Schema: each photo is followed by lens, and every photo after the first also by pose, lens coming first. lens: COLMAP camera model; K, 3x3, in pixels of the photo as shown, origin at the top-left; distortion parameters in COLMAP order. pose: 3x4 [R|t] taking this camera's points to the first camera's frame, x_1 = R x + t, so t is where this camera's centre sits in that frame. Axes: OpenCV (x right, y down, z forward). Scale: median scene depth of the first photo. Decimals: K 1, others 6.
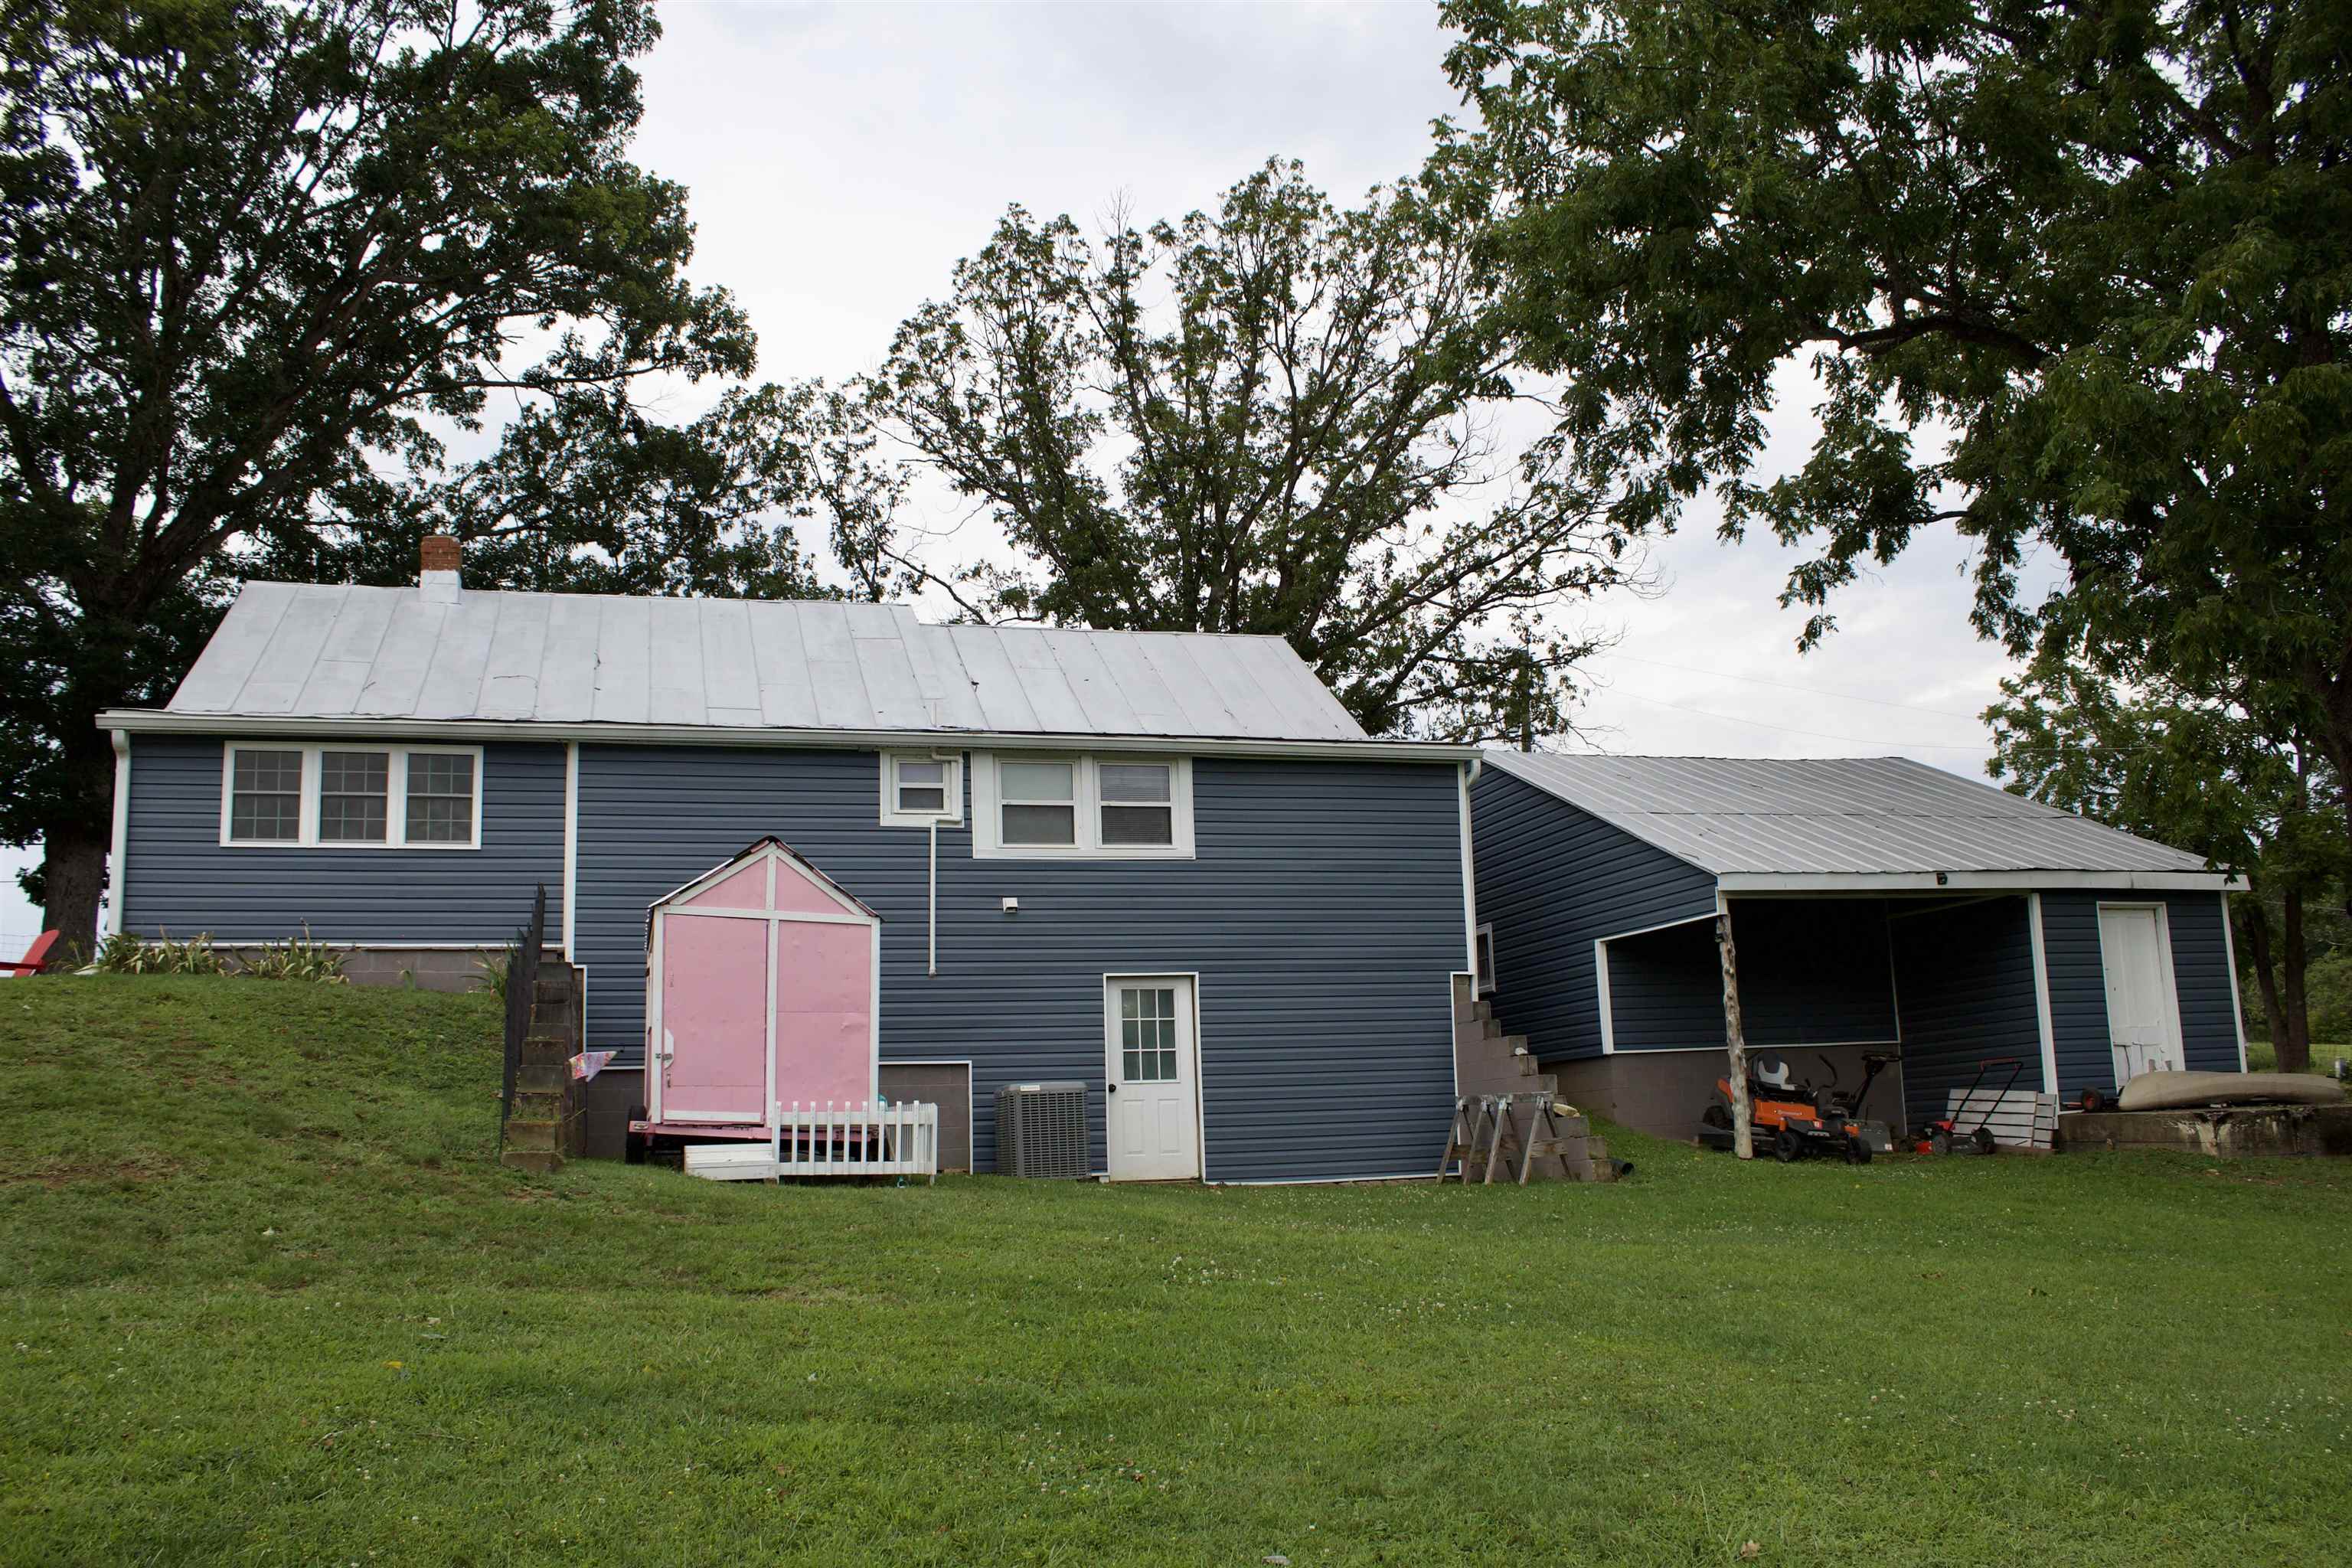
lens RADIAL K [[1988.1, 0, 1188.5], [0, 1988.1, 789.9], [0, 0, 1]] dist [-0.148504, 0.120736]
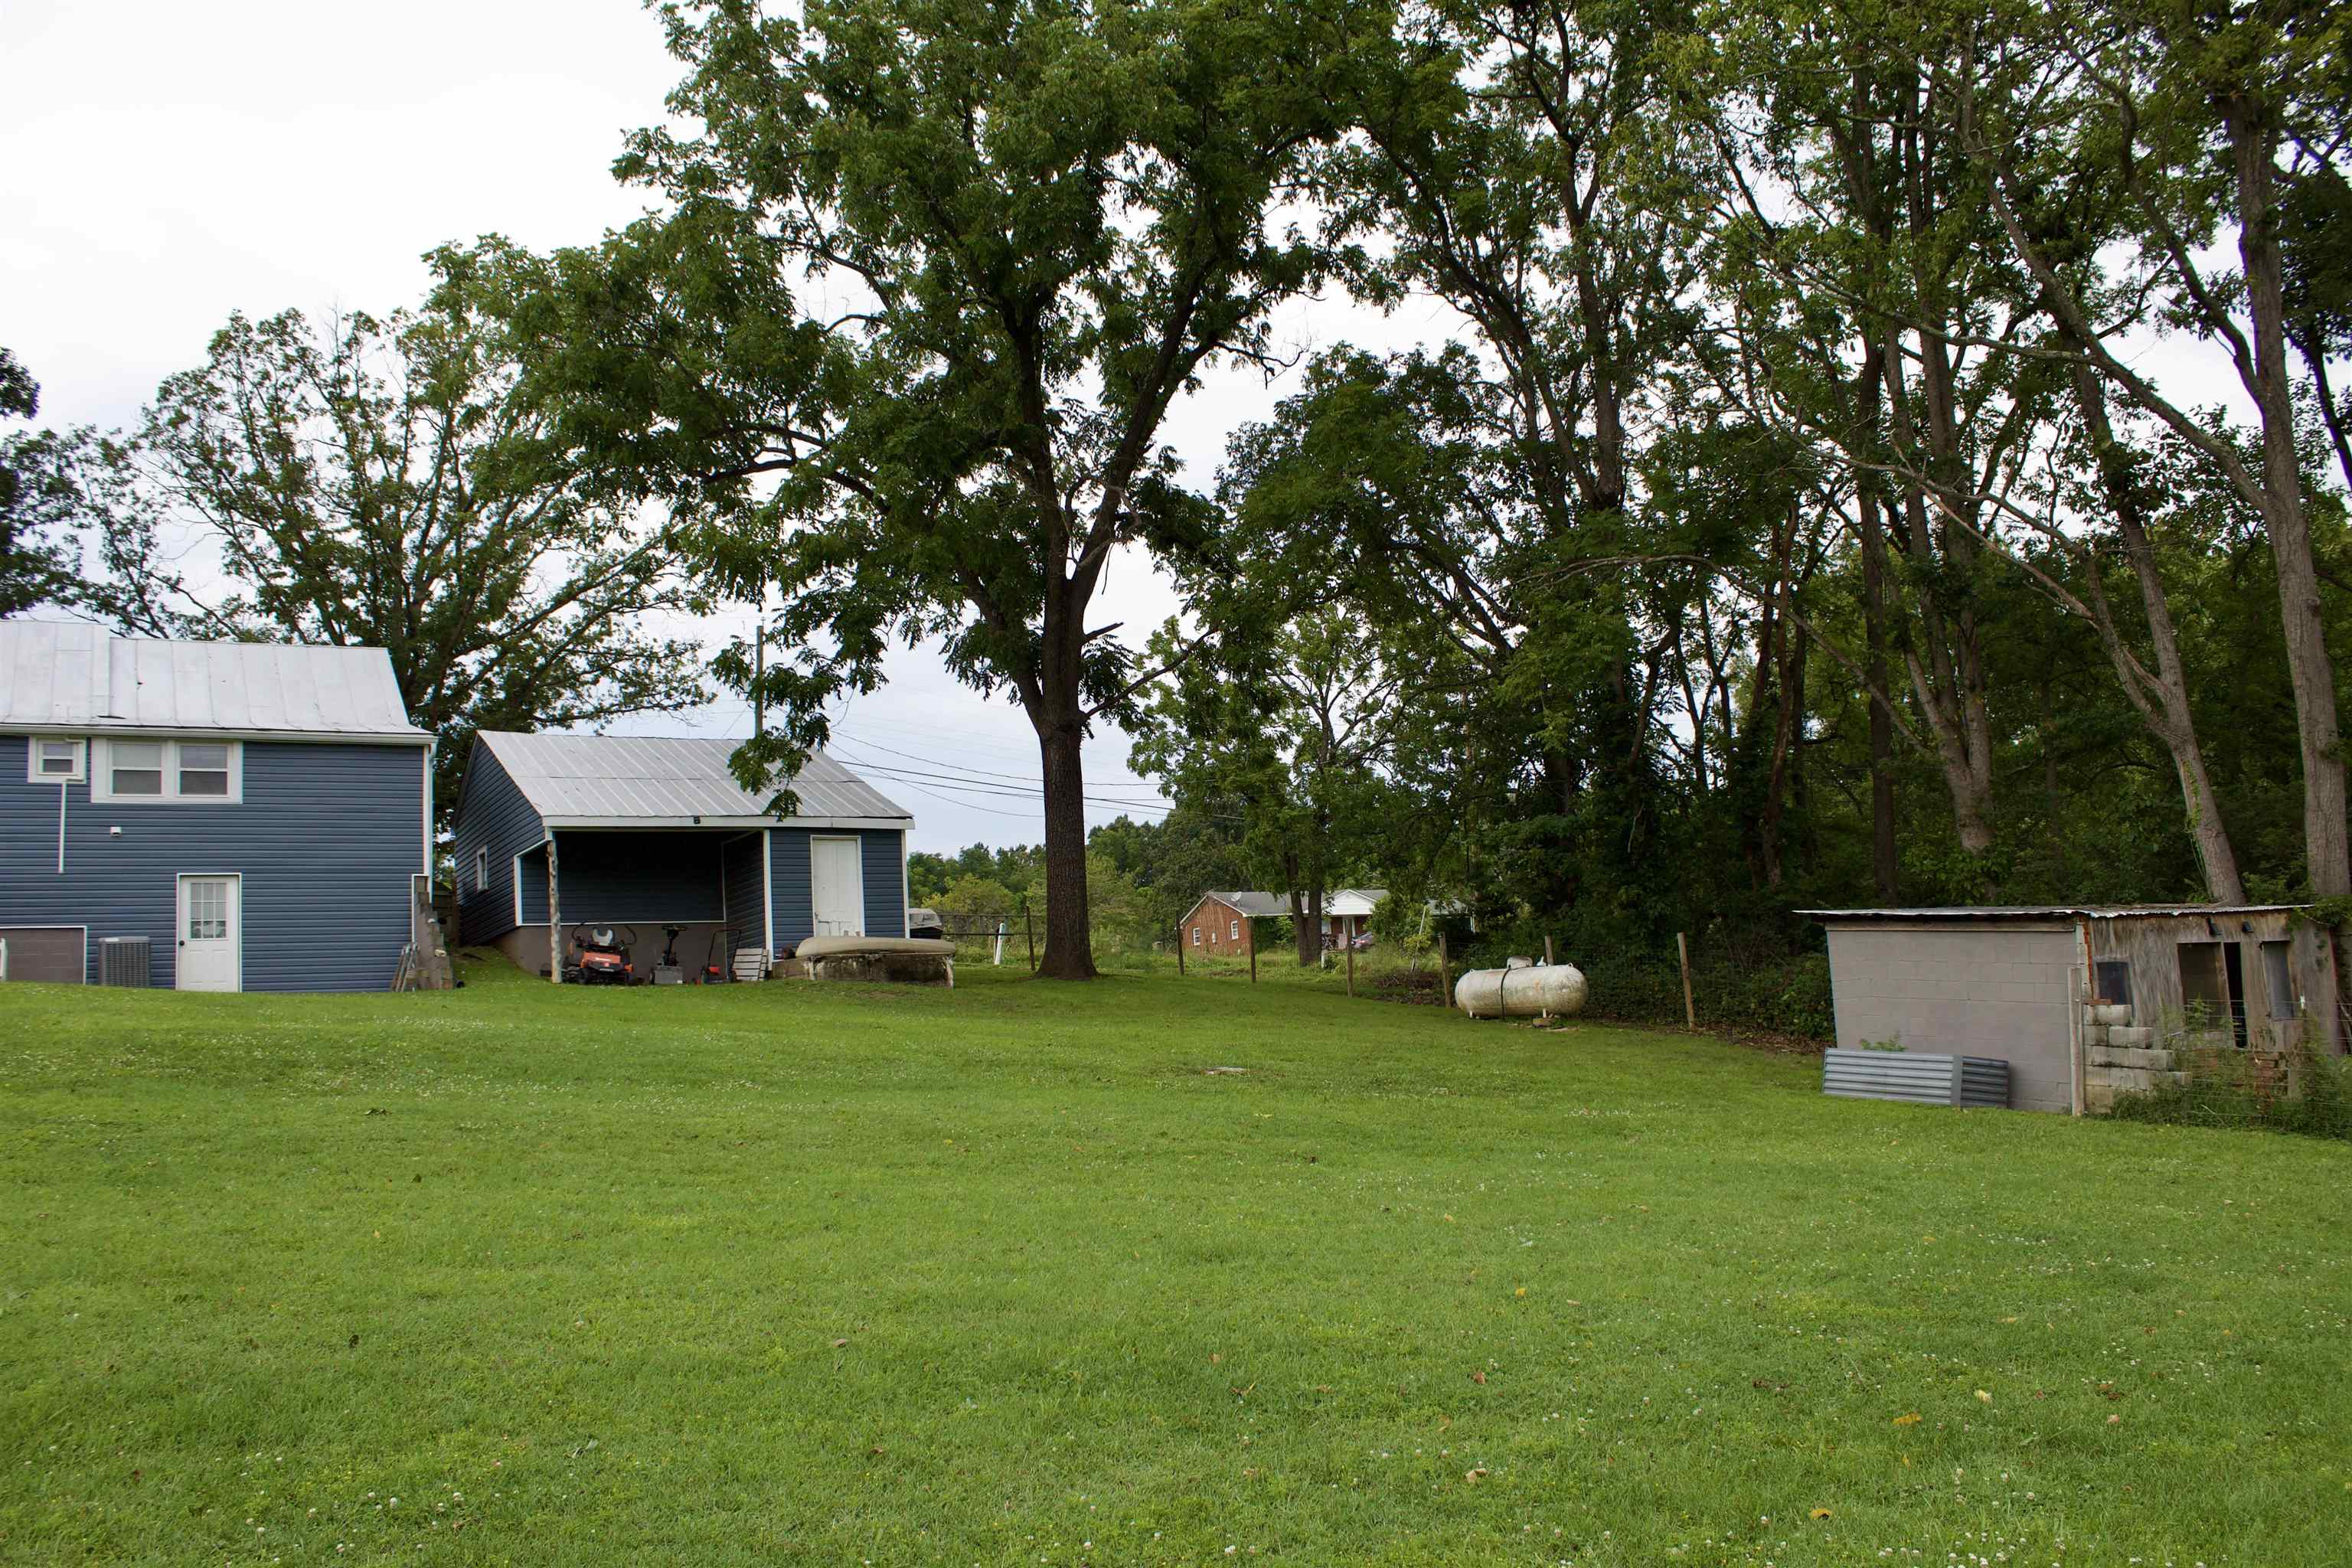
lens RADIAL K [[2000.1, 0, 1202.2], [0, 2000.1, 798.2], [0, 0, 1]] dist [-0.166943, 0.142571]
pose [[0.968586, 0.008634, 0.248529, 0.381113], [-0.018588, 0.999115, 0.037733, -0.045432], [-0.247983, -0.041167, 0.967889, -0.750294]]
